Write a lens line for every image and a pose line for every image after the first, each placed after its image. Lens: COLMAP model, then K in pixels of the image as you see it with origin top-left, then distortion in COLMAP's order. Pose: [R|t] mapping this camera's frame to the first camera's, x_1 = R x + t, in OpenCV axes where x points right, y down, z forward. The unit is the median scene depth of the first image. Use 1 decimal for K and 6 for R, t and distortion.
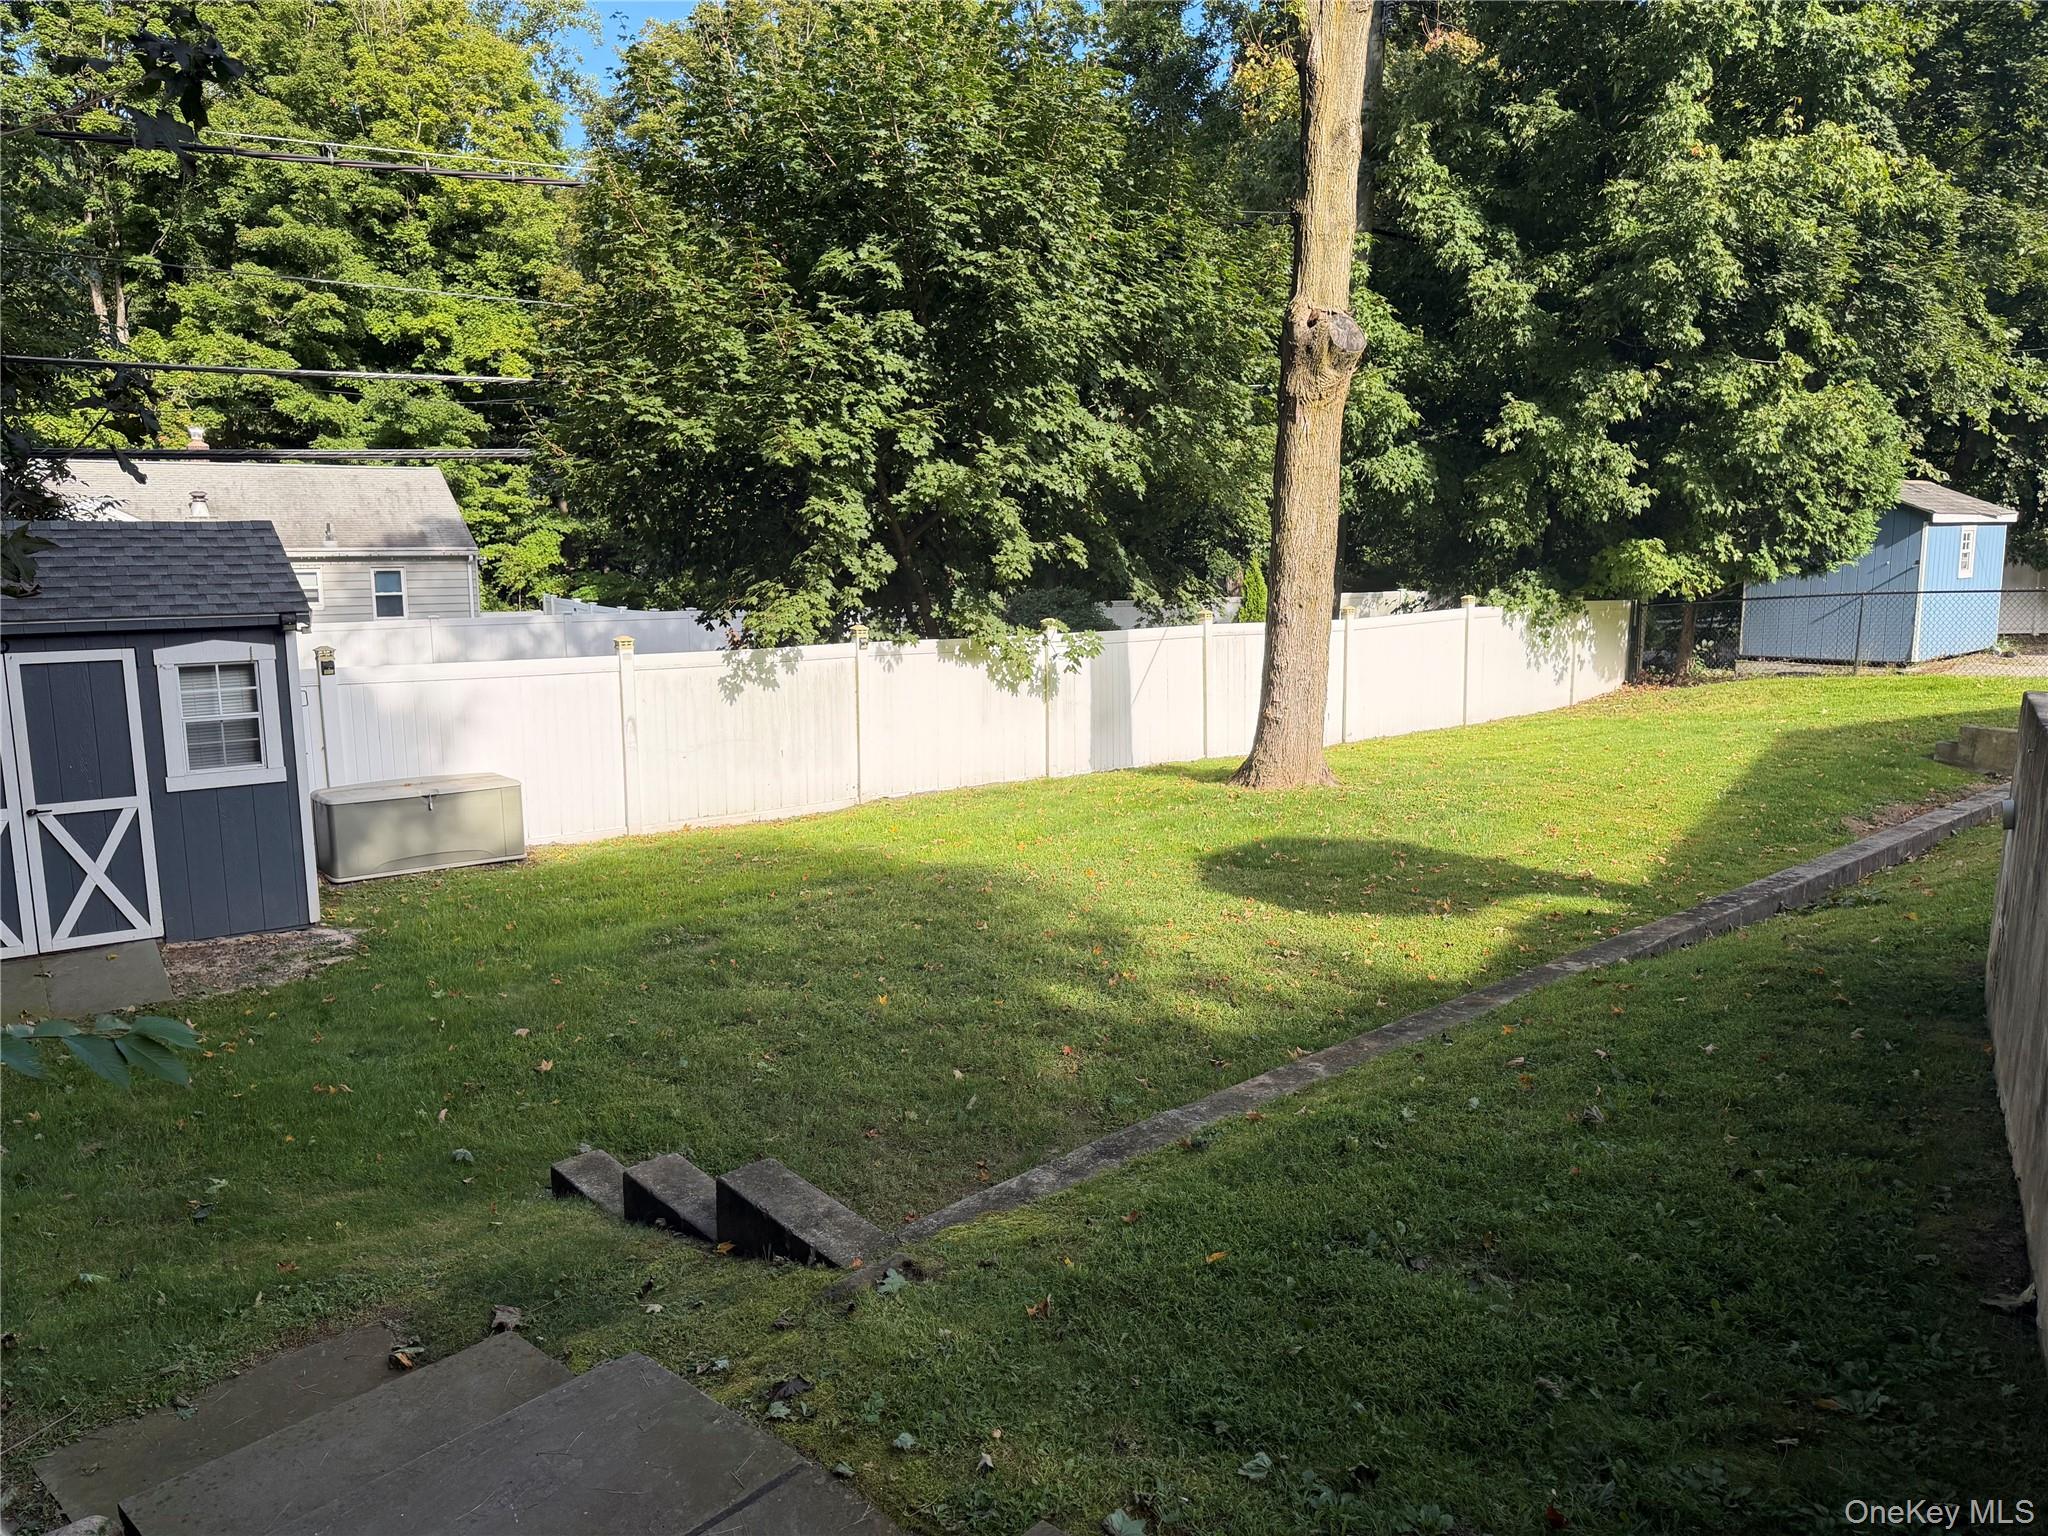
lens RADIAL K [[1415.0, 0, 1021.6], [0, 1415.0, 764.3], [0, 0, 1]] dist [0.042469, -0.052927]
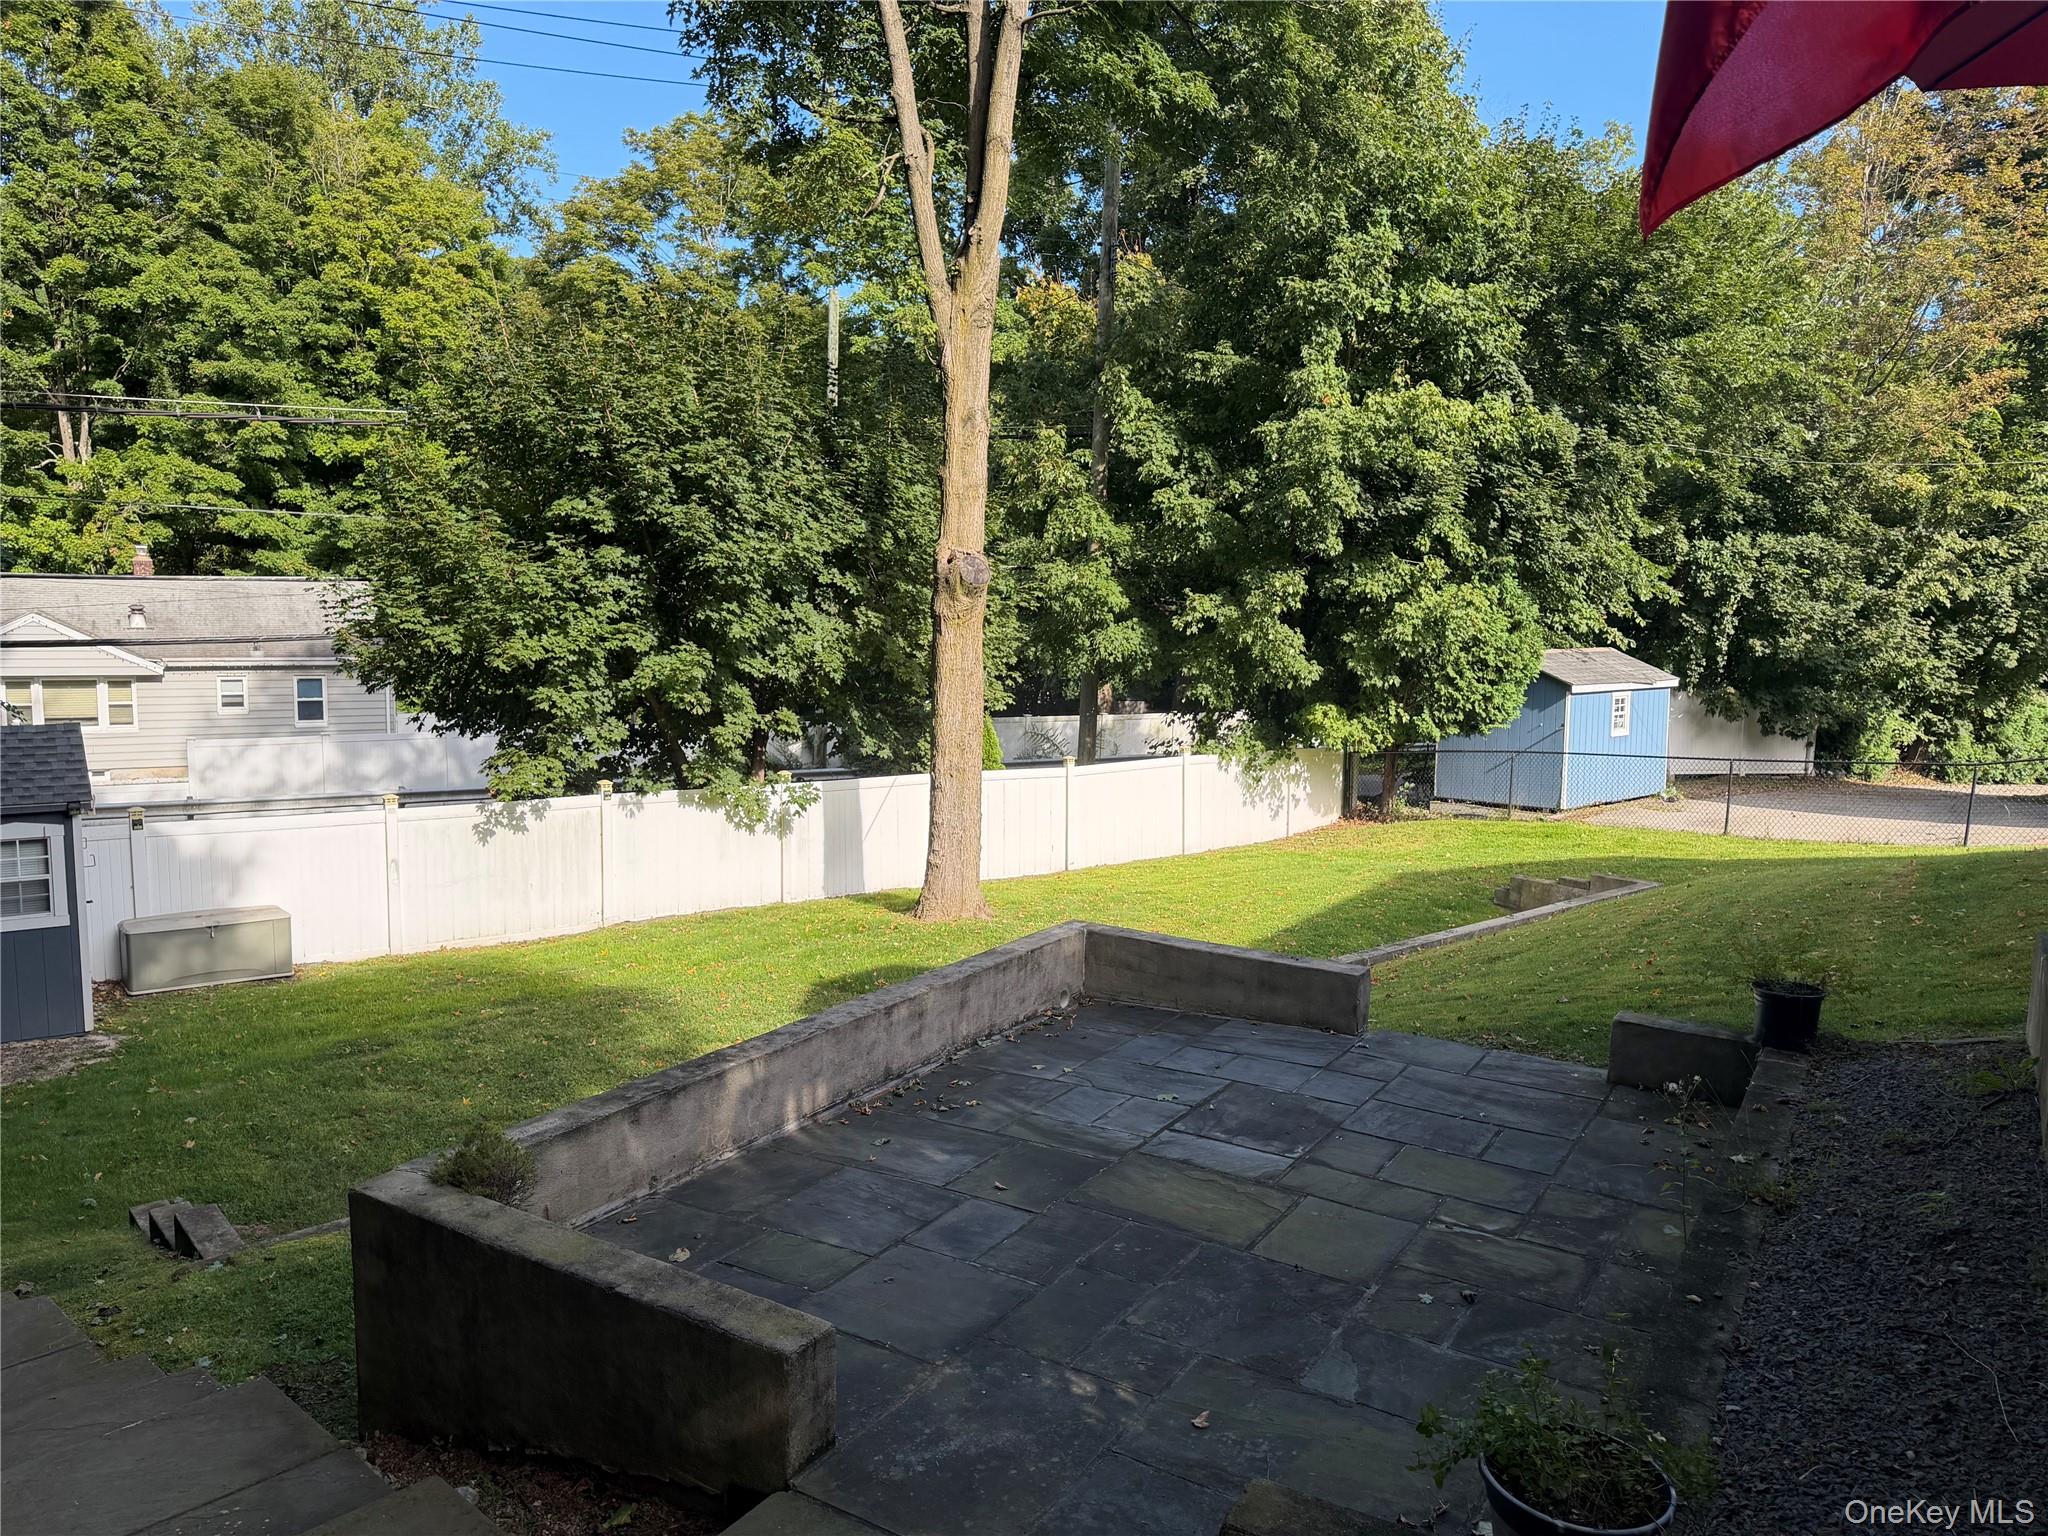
lens RADIAL K [[1415.0, 0, 1042.6], [0, 1415.0, 768.7], [0, 0, 1]] dist [0.042469, -0.052927]
pose [[0.999735, 0.018888, 0.013122, 0.207331], [-0.018254, 0.998734, -0.046874, -0.048506], [-0.013991, 0.046622, 0.998815, -0.197096]]
